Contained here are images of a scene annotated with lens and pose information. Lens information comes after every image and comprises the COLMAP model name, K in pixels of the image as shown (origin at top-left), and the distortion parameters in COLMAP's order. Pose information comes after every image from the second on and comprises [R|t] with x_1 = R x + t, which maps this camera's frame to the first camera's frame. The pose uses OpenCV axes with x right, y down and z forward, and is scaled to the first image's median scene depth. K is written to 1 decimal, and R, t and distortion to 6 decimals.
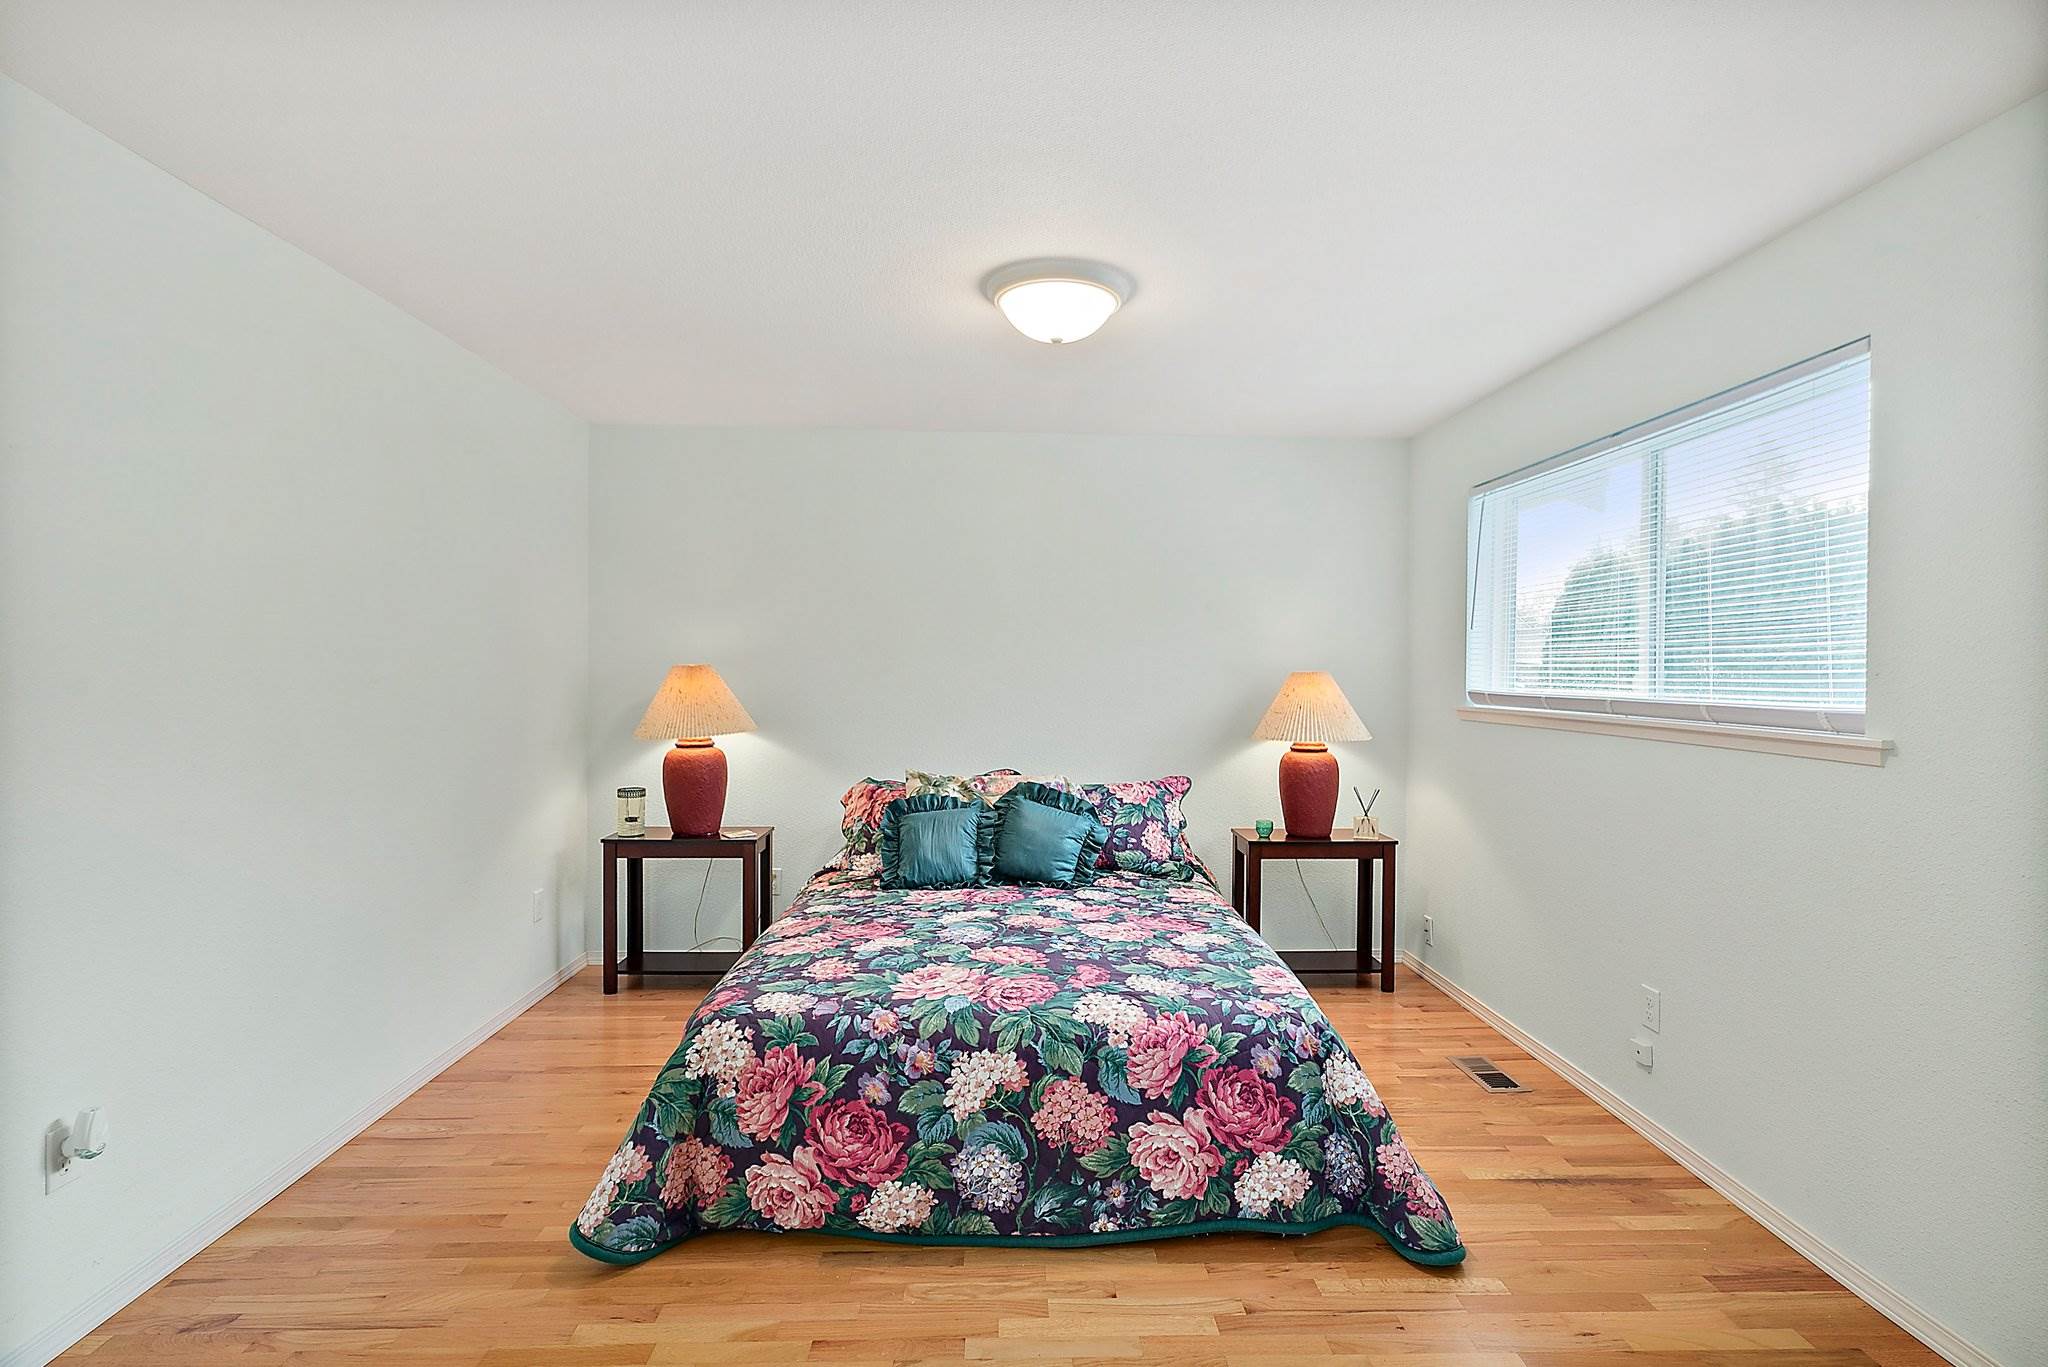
lens RADIAL K [[1004.4, 0, 1035.3], [0, 1004.4, 684.4], [0, 0, 1]] dist [0.024086, -0.000188]
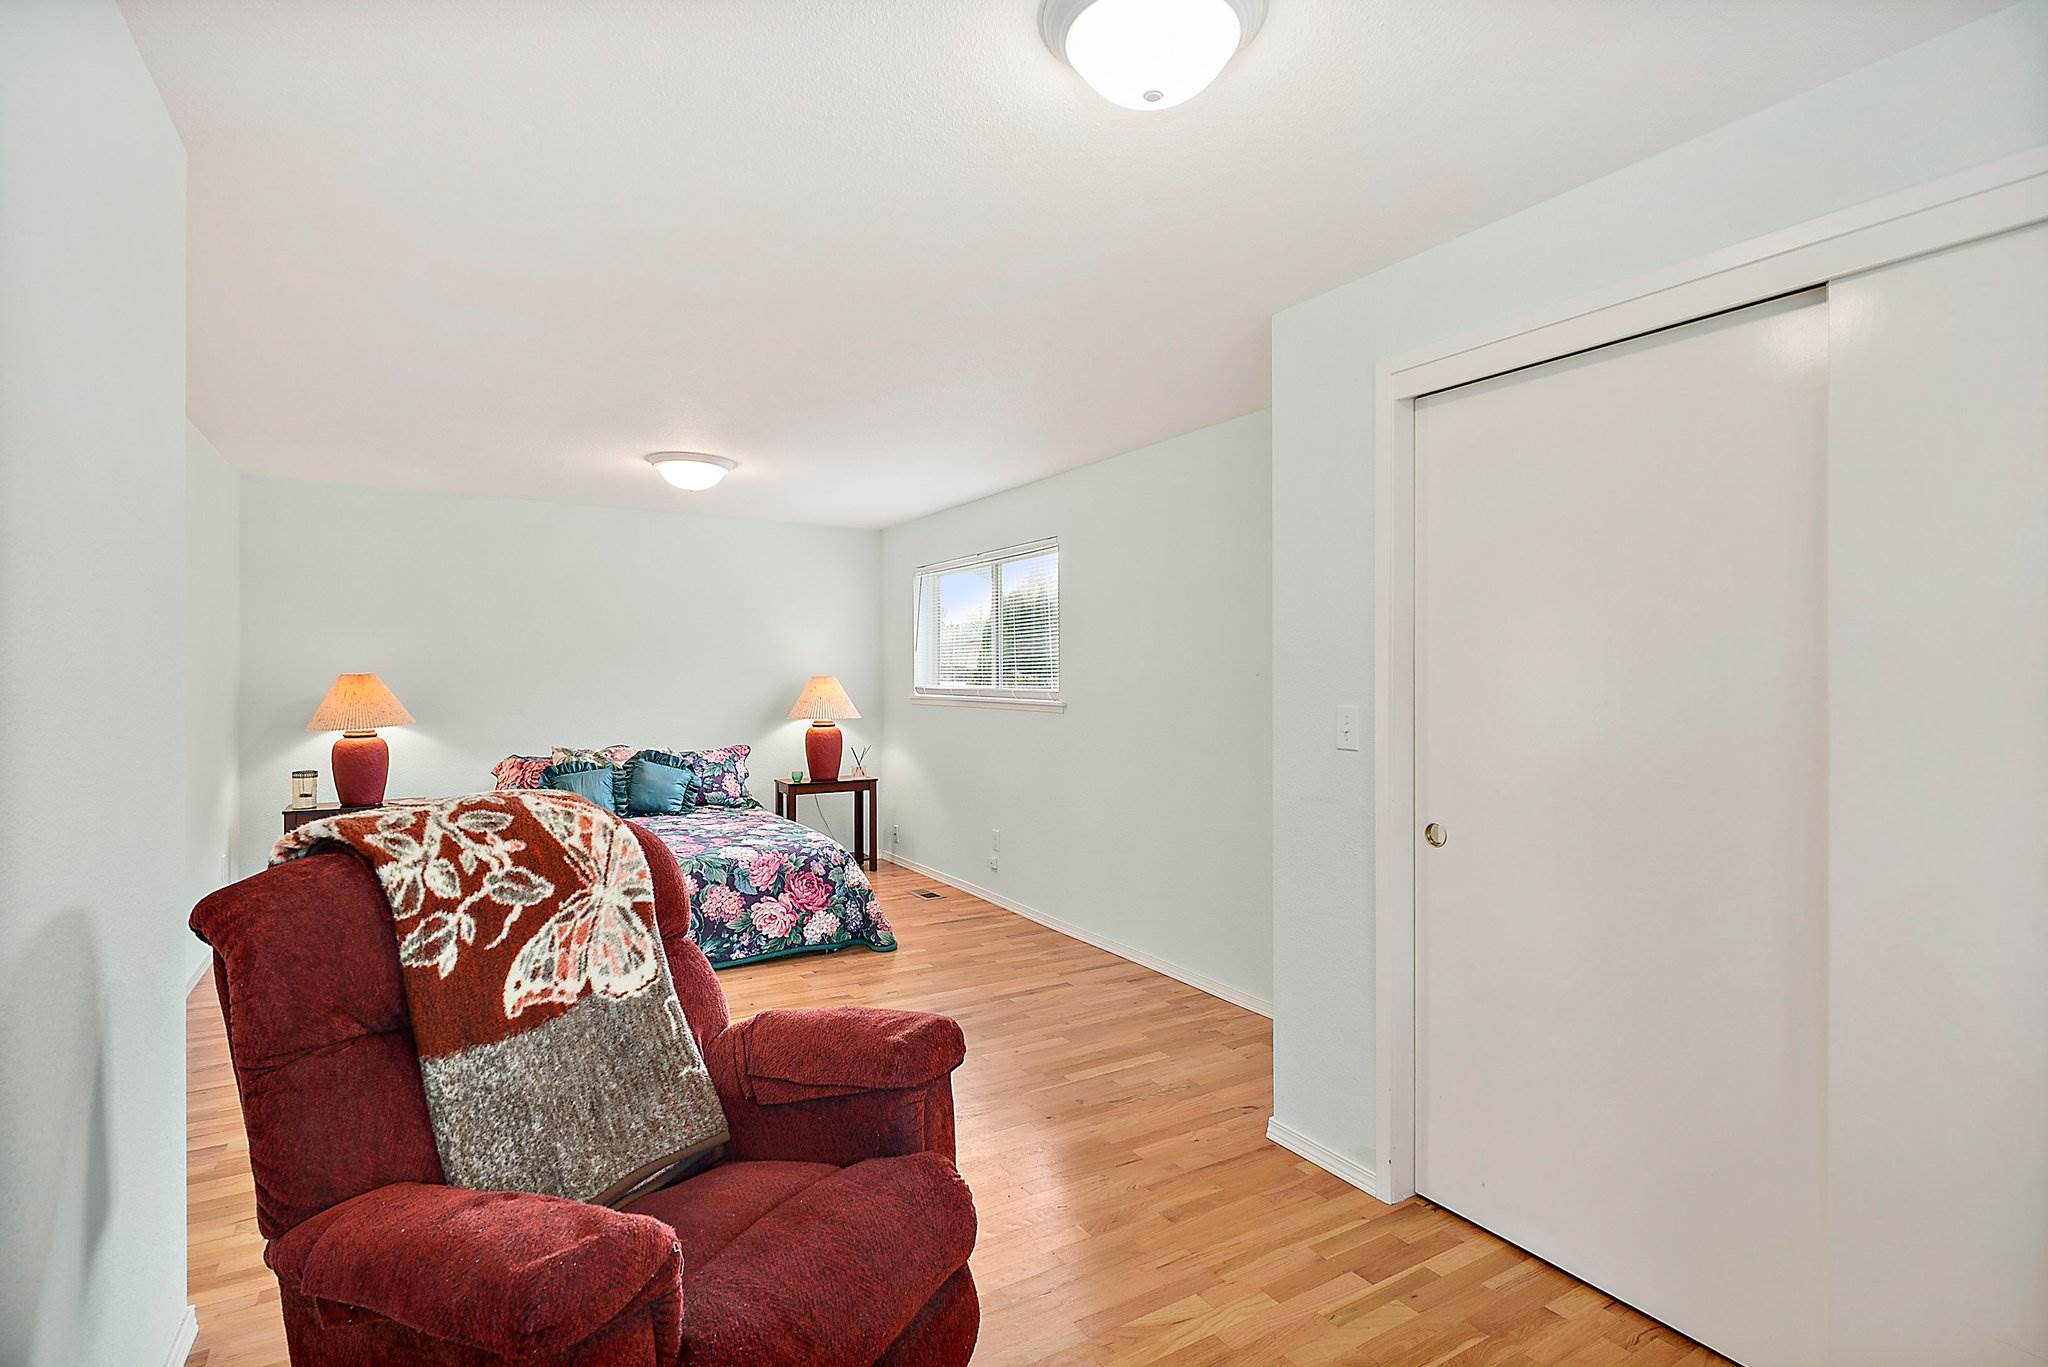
lens RADIAL K [[1004.4, 0, 1034.0], [0, 1004.4, 690.8], [0, 0, 1]] dist [0.024086, -0.000188]
pose [[0.876562, -0.014608, 0.481067, -0.285837], [0.013163, 0.999893, 0.006378, 0.007100], [-0.481108, 0.000742, 0.876661, -0.785180]]
